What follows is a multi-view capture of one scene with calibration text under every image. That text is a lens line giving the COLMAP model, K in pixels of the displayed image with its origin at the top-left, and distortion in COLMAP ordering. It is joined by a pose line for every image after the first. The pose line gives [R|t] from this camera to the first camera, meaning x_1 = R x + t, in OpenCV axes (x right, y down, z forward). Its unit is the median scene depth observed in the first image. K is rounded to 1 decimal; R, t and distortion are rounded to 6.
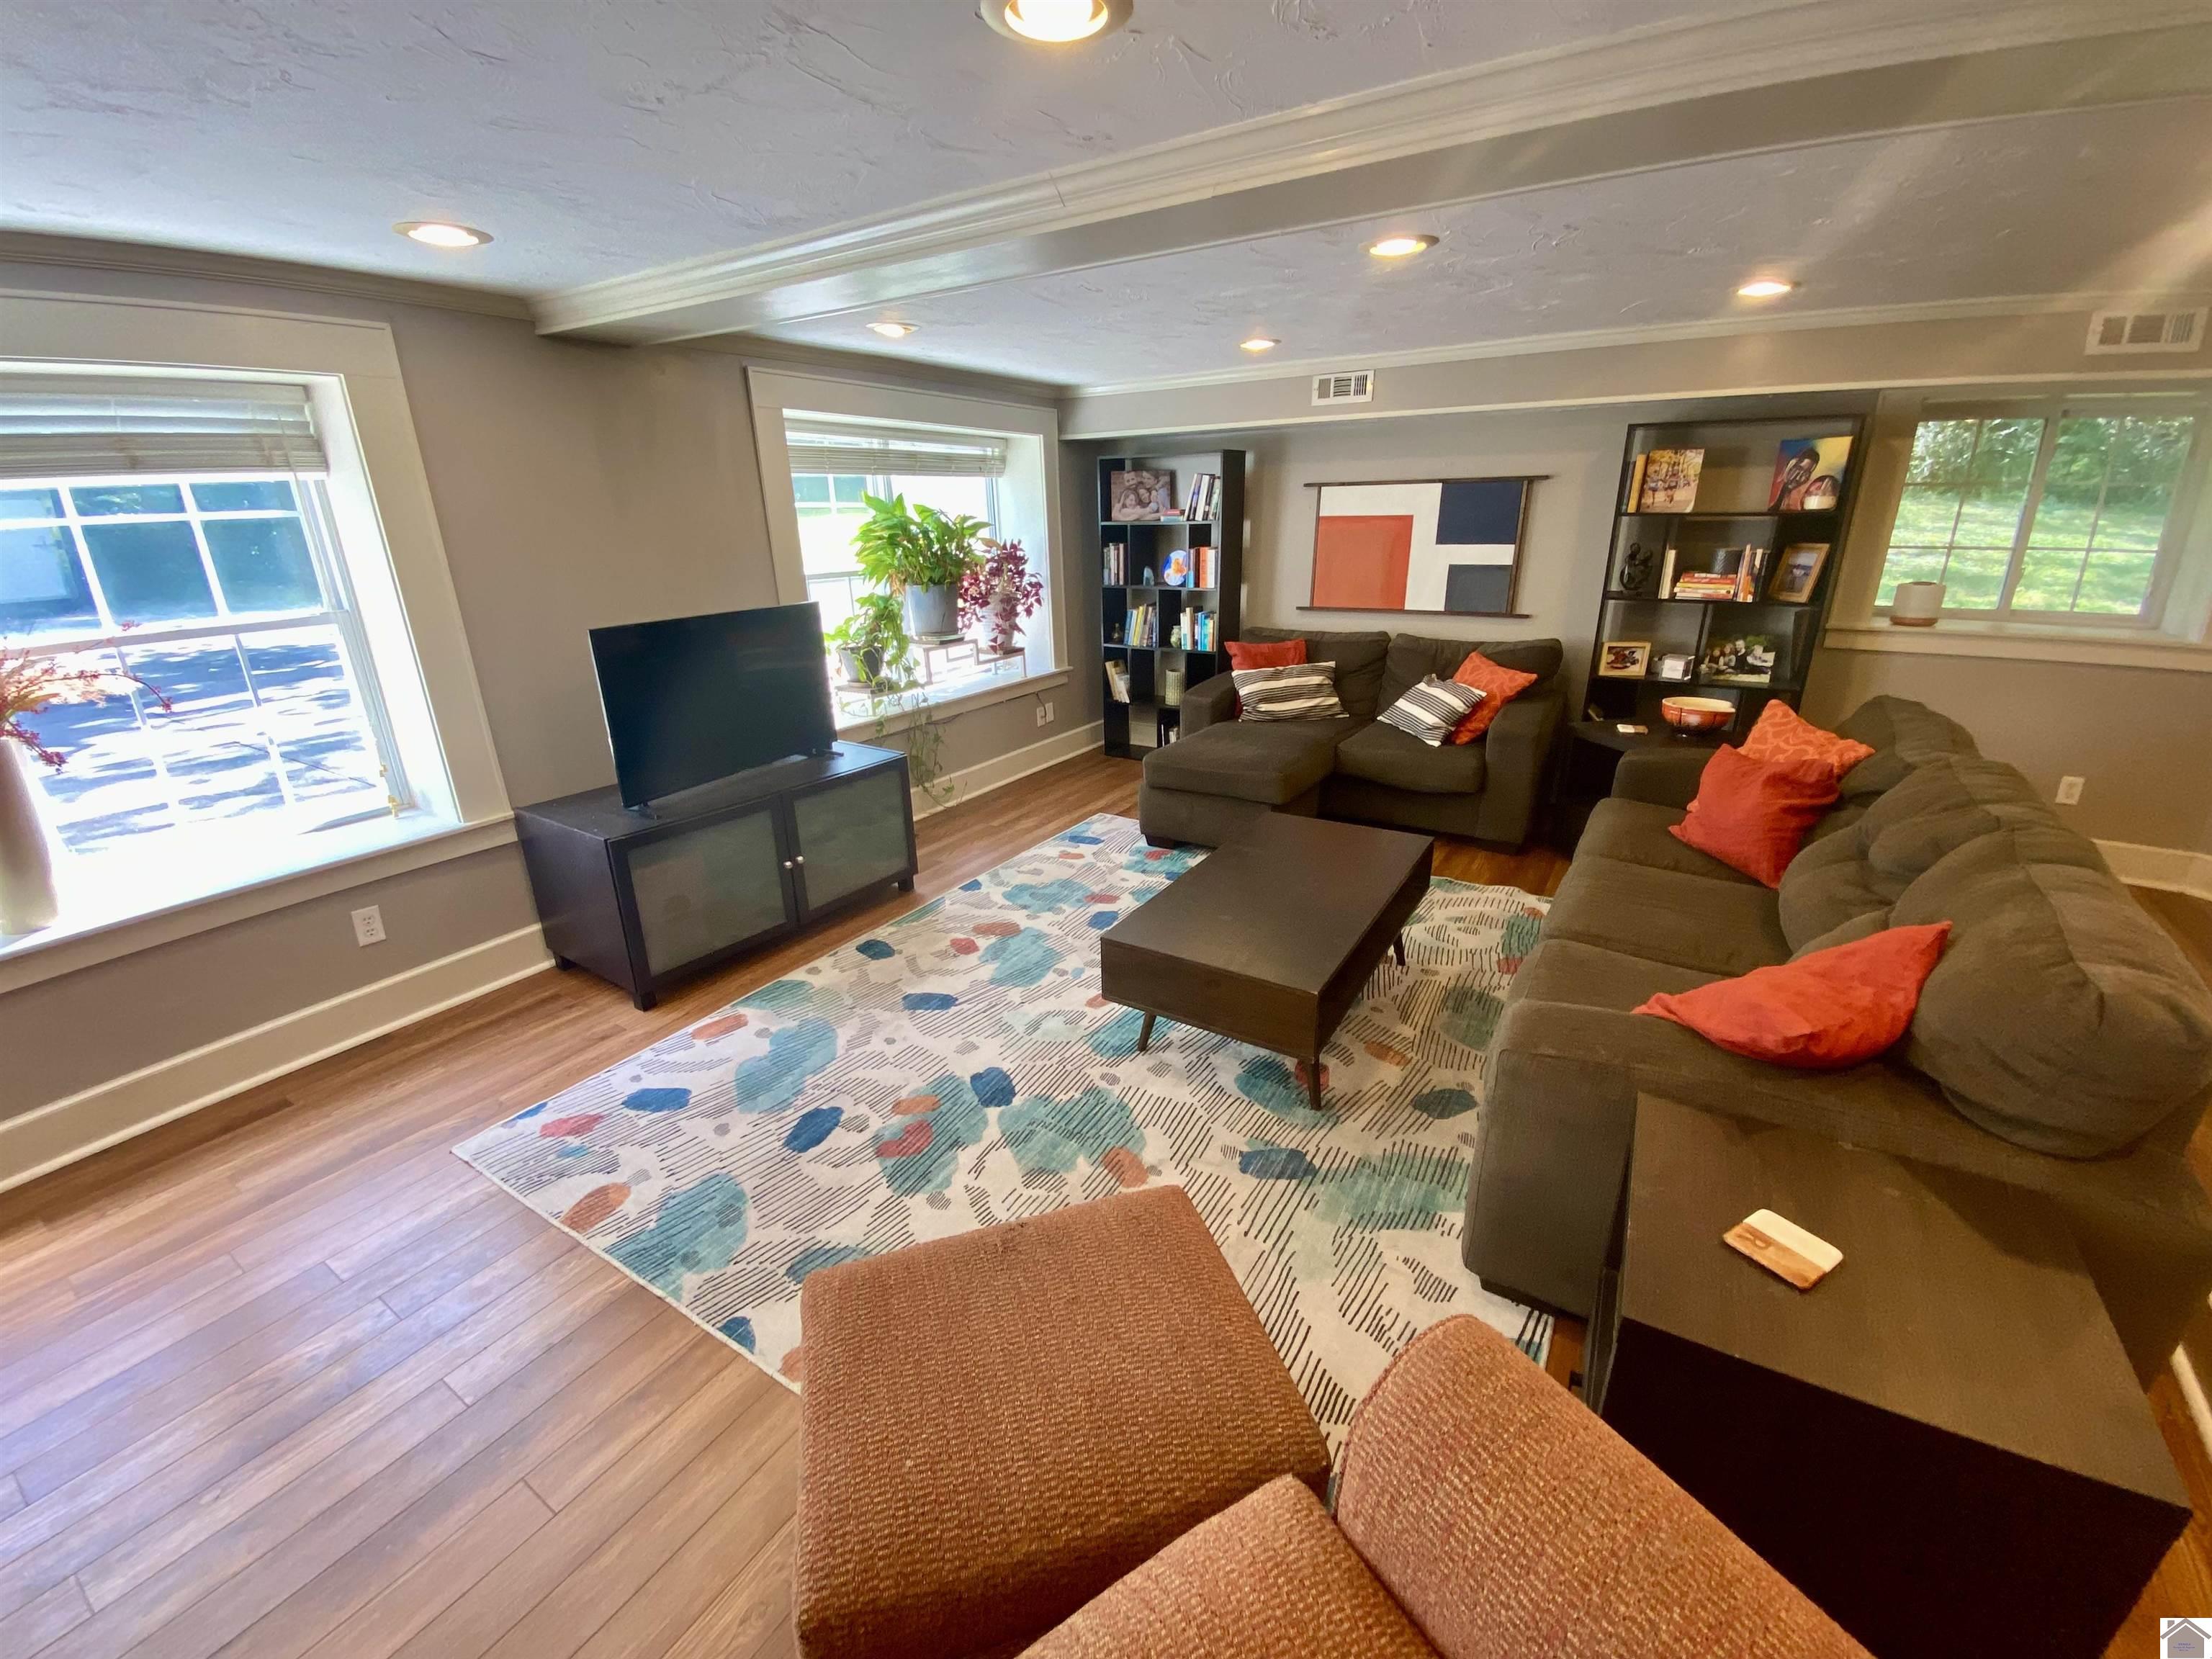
lens RADIAL K [[904.3, 0, 1102.0], [0, 904.3, 821.5], [0, 0, 1]] dist [-0.001698, -0.000248]
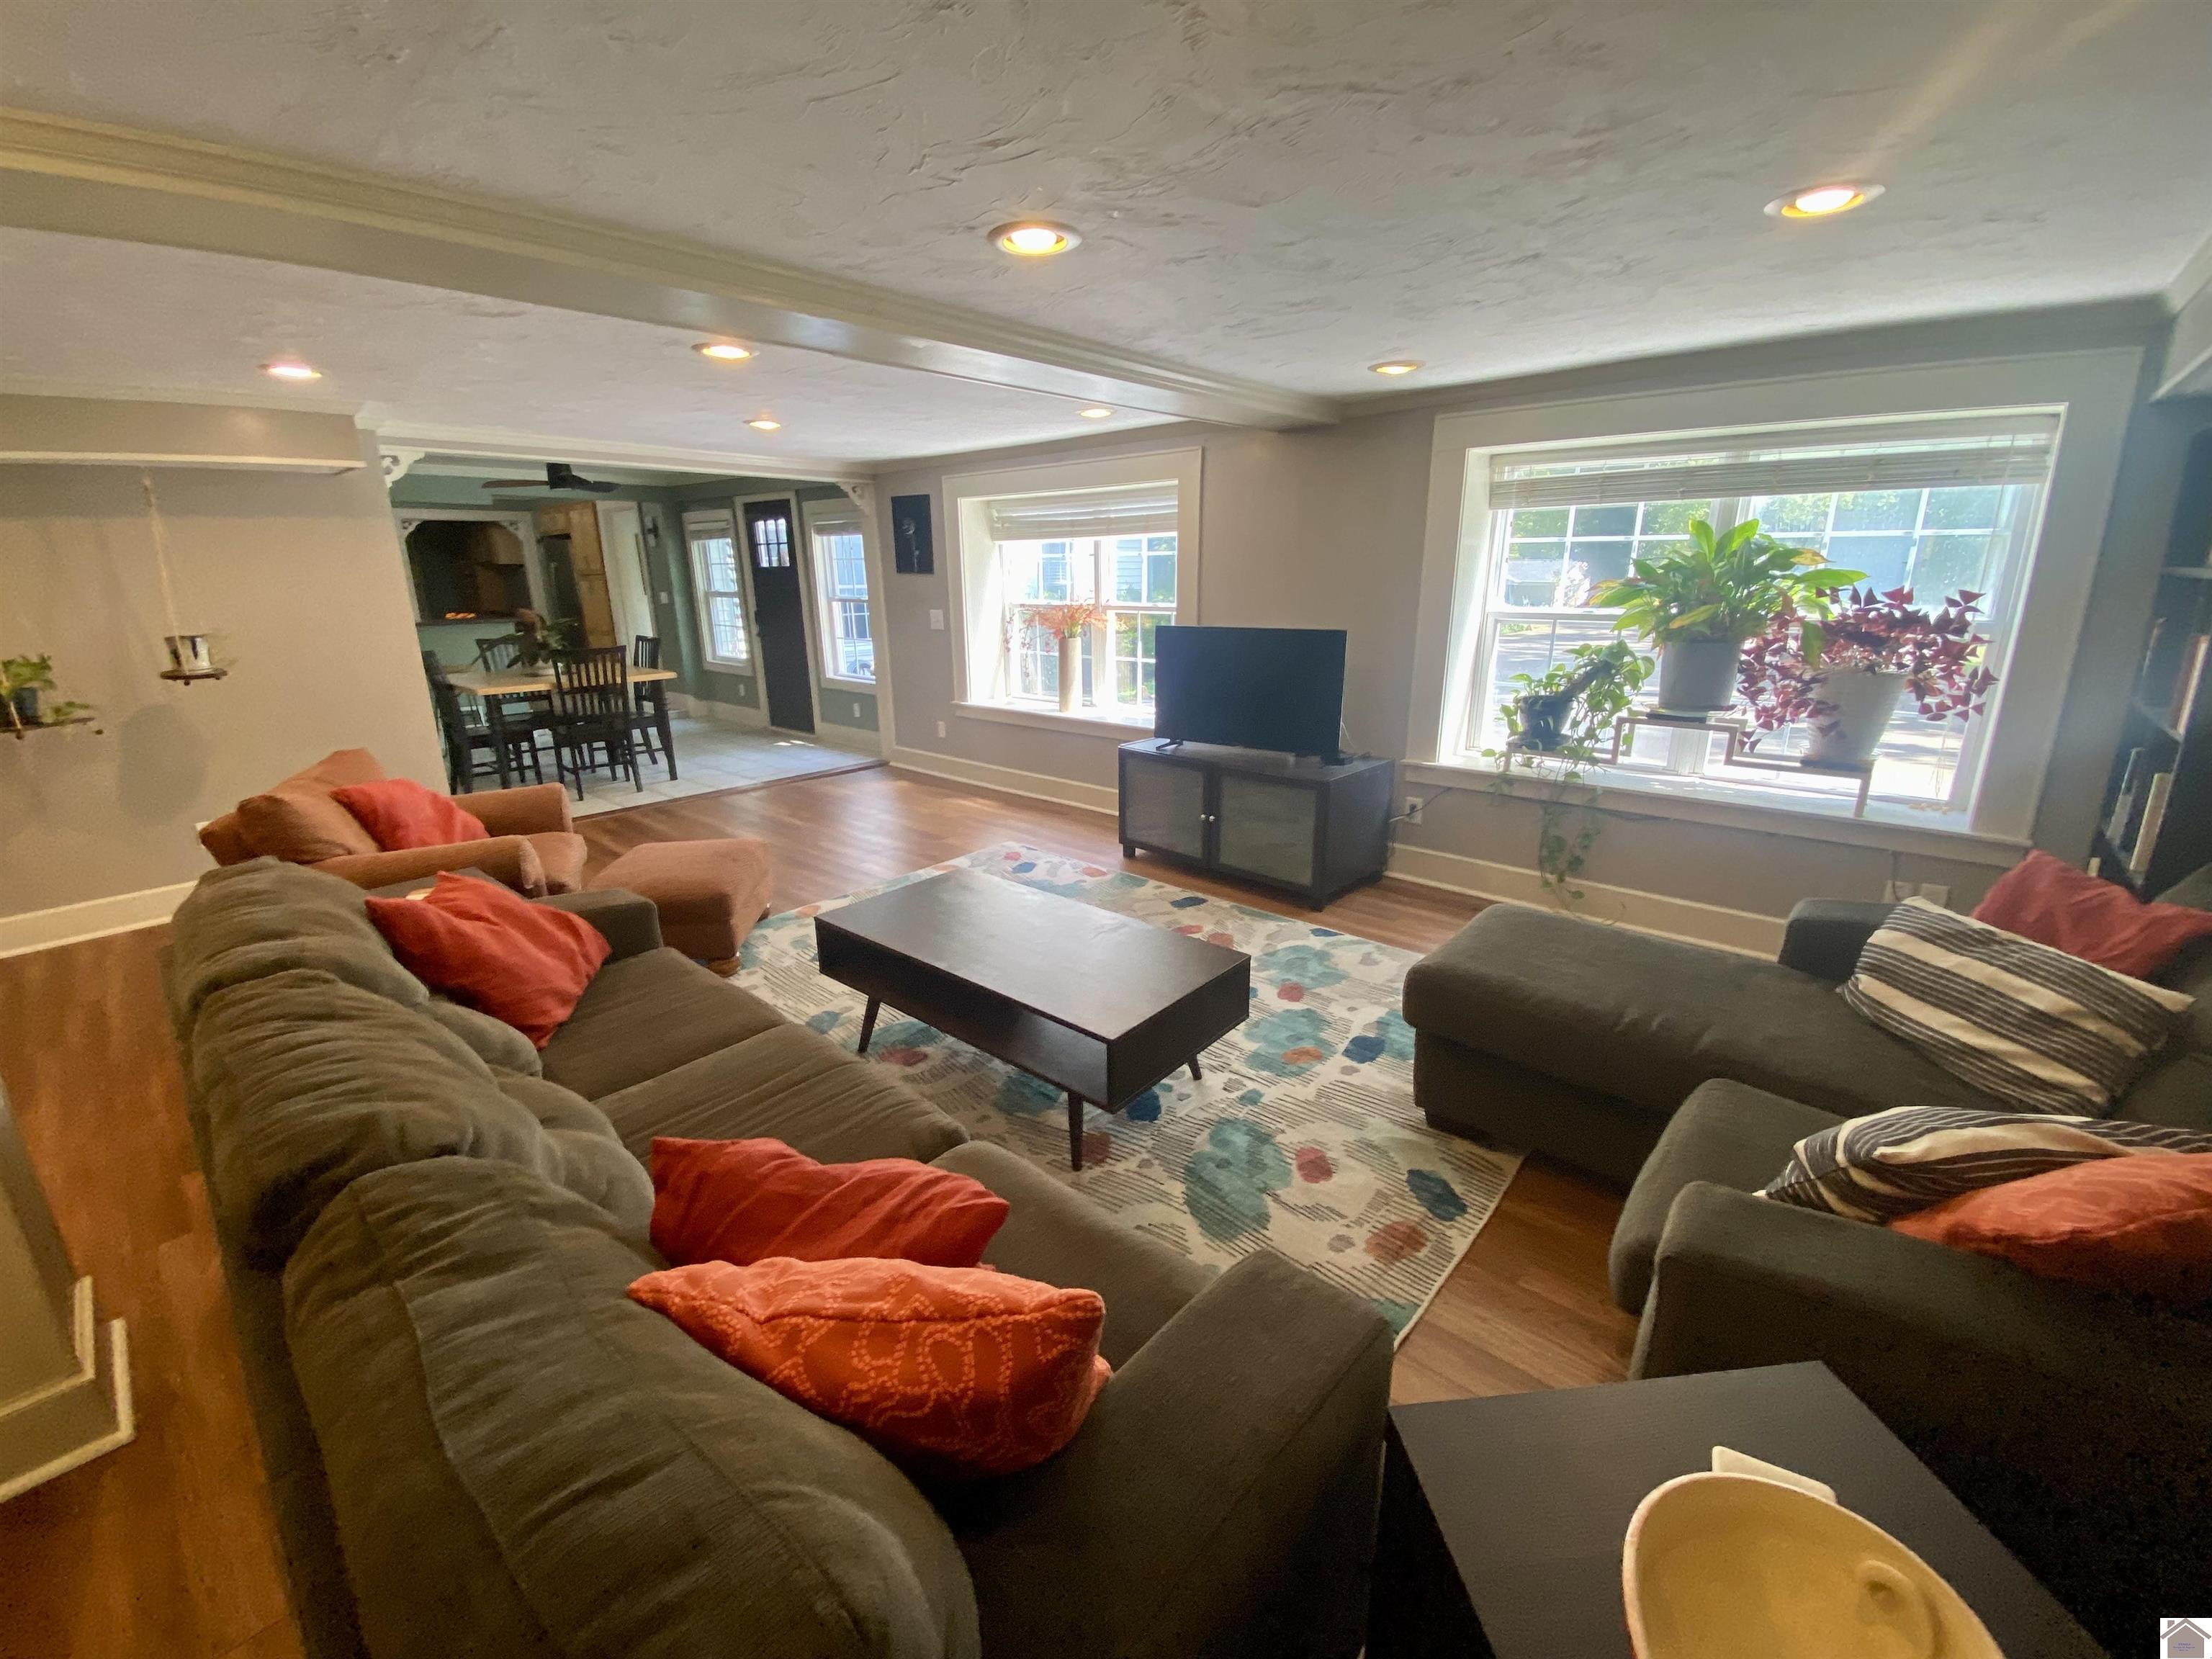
lens RADIAL K [[904.3, 0, 1101.6], [0, 904.3, 823.2], [0, 0, 1]] dist [-0.001698, -0.000248]
pose [[-0.165297, 0.295033, -0.941081, 0.779062], [-0.307541, 0.891208, 0.333416, -0.285712], [0.937067, 0.344534, -0.056579, 0.795924]]
